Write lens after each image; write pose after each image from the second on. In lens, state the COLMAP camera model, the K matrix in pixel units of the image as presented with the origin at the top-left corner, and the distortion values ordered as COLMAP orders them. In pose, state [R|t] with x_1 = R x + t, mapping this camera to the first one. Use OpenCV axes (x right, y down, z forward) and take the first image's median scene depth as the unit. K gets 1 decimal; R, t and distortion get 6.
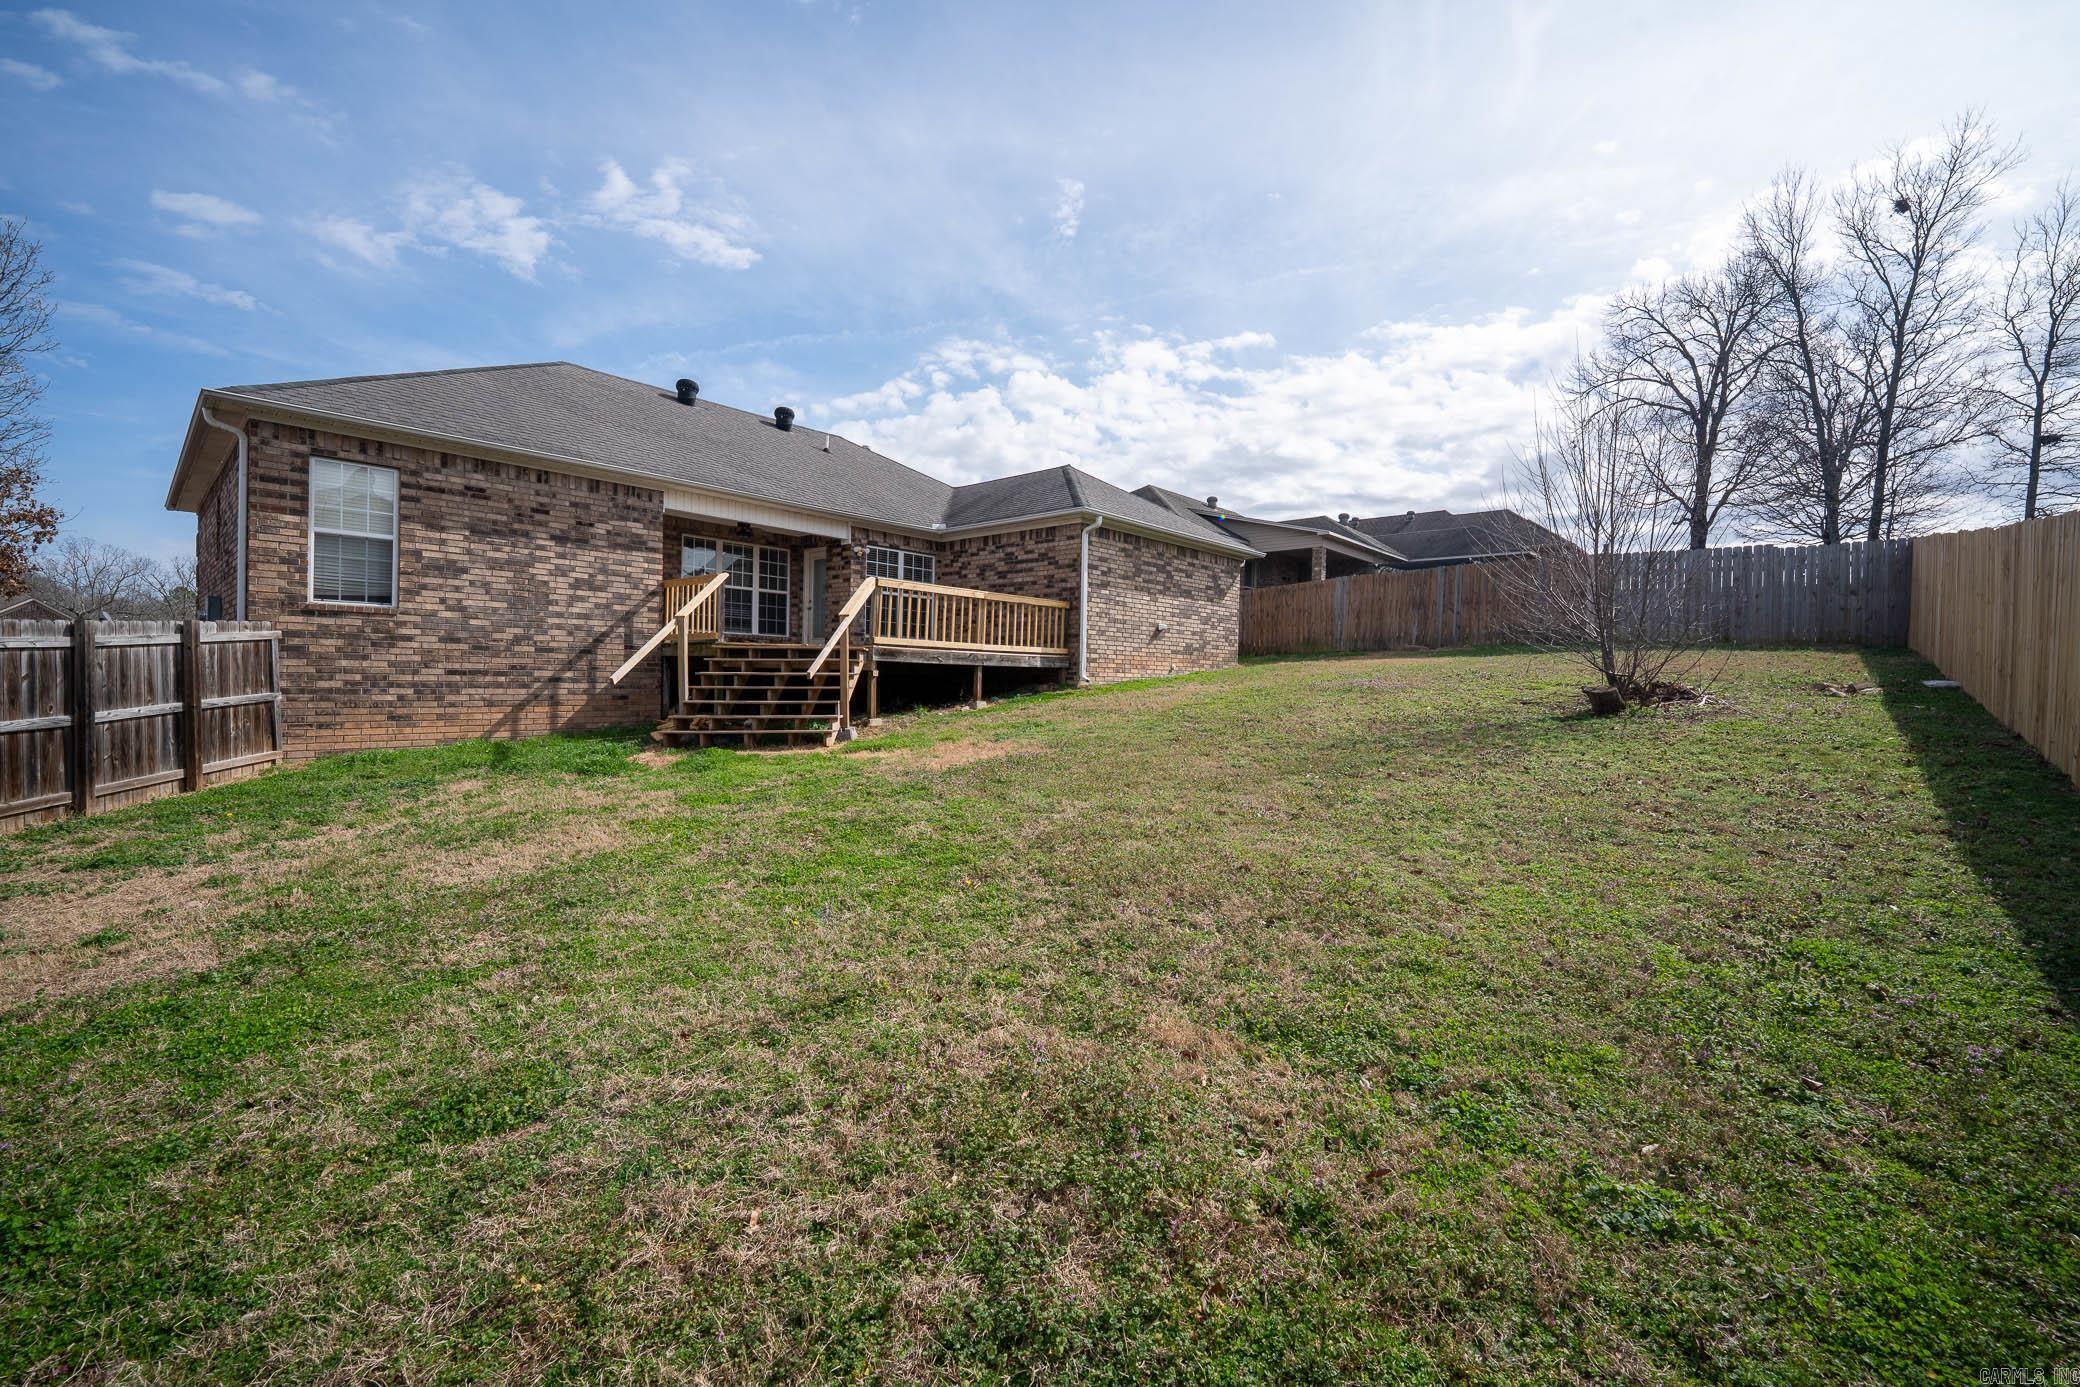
lens RADIAL K [[840.0, 0, 1042.7], [0, 840.0, 693.0], [0, 0, 1]] dist [-0.009377, -0.000311]
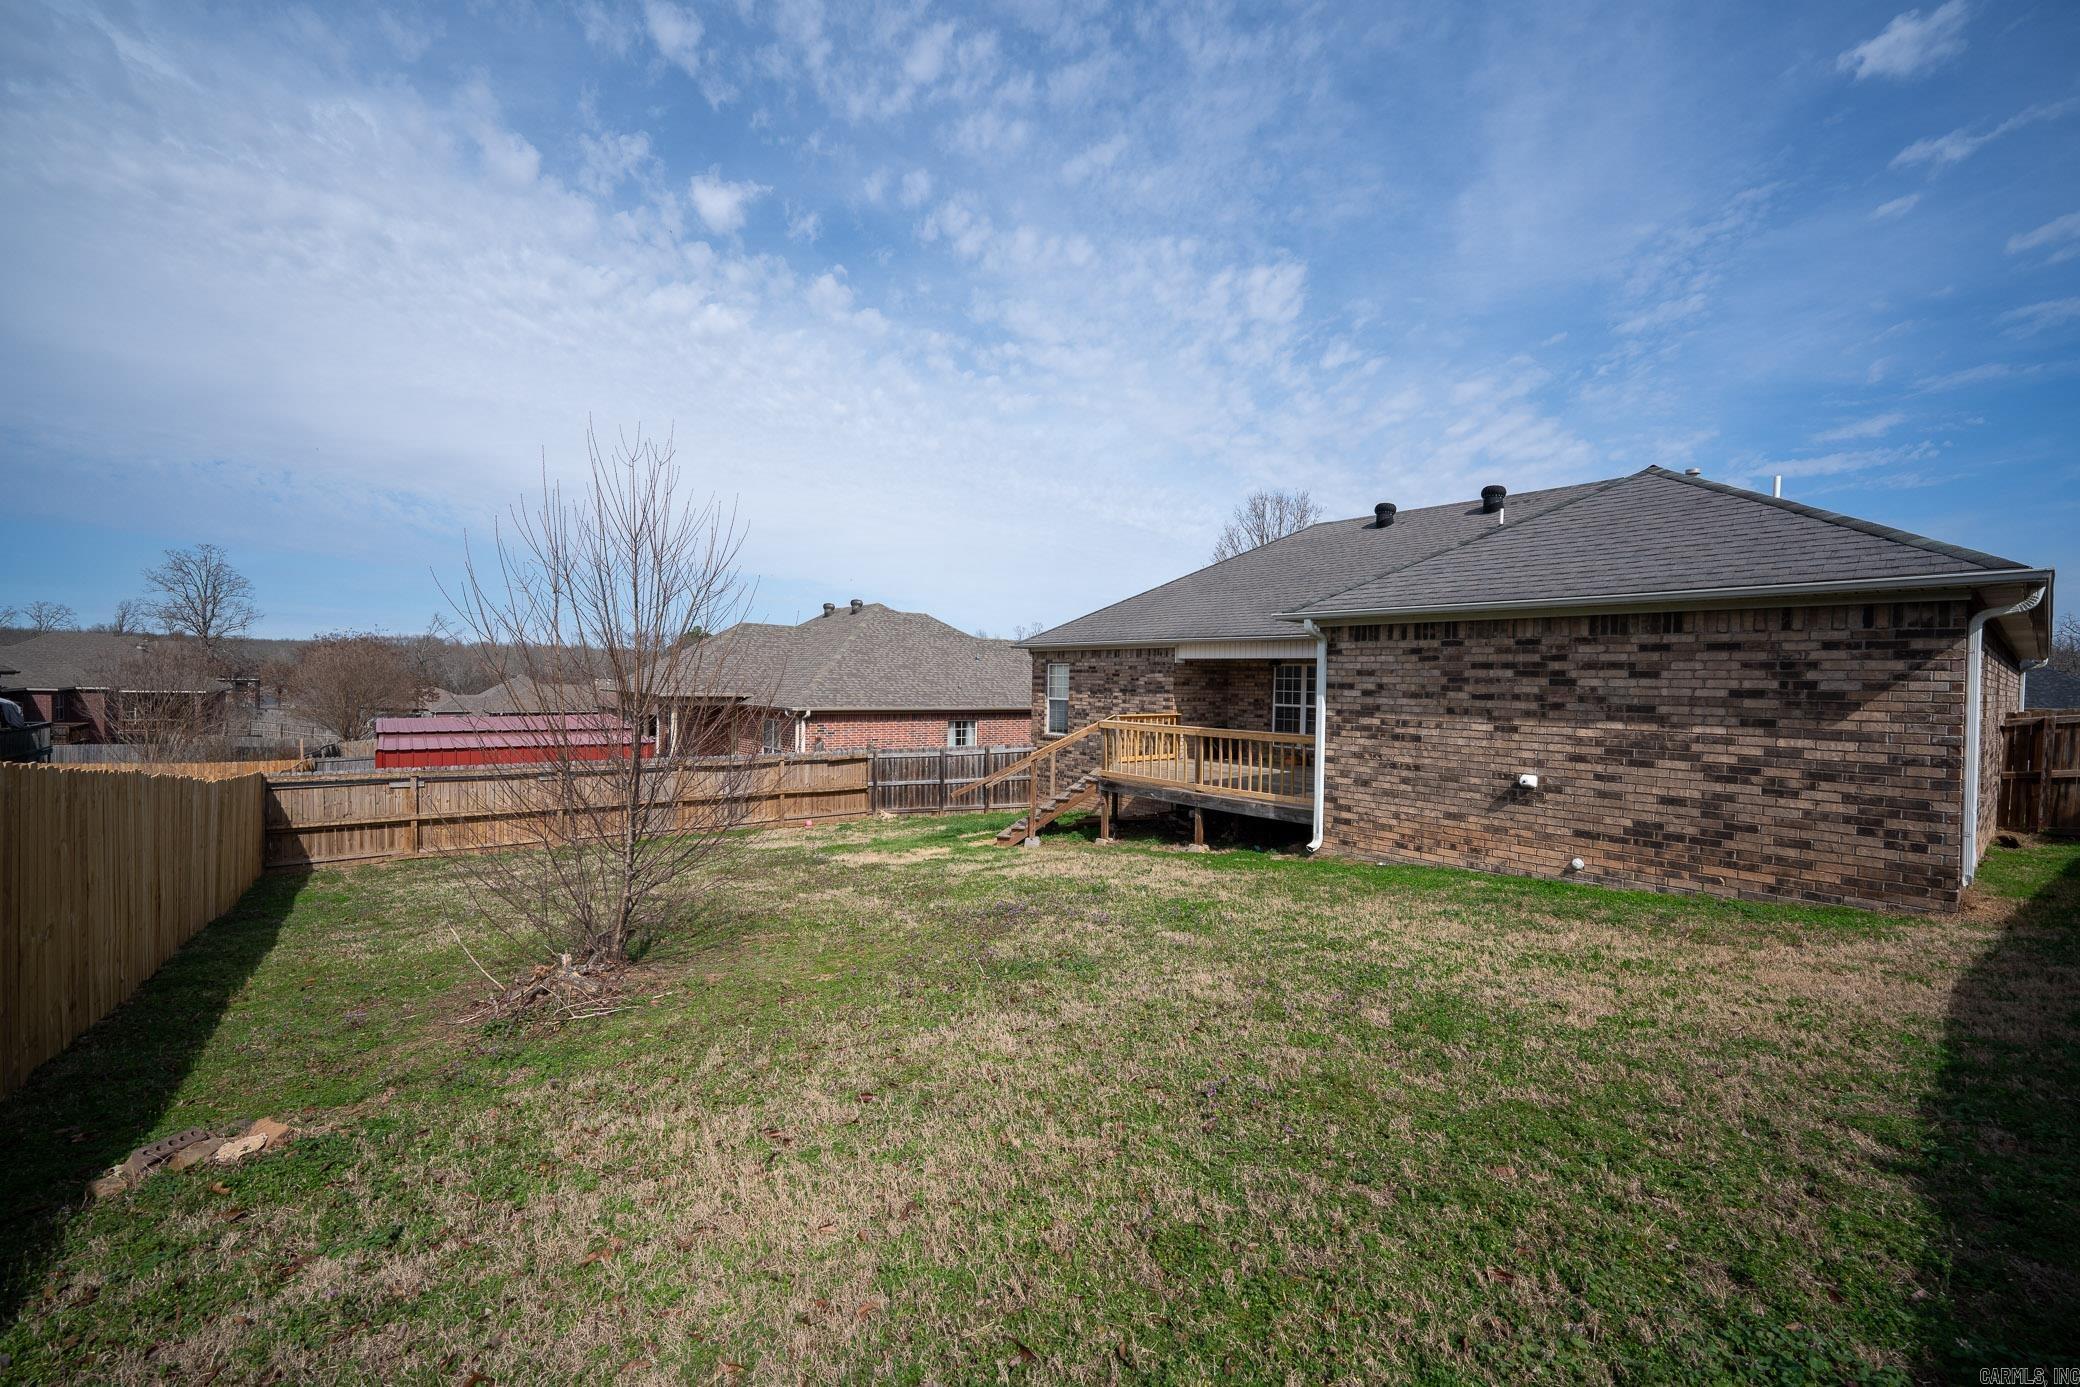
lens RADIAL K [[840.0, 0, 1041.4], [0, 840.0, 686.8], [0, 0, 1]] dist [-0.009377, -0.000311]
pose [[-0.167106, -0.015875, -0.985811, 0.821829], [-0.037158, 0.999261, -0.009793, -0.140548], [0.985238, 0.034994, -0.167573, 0.915123]]
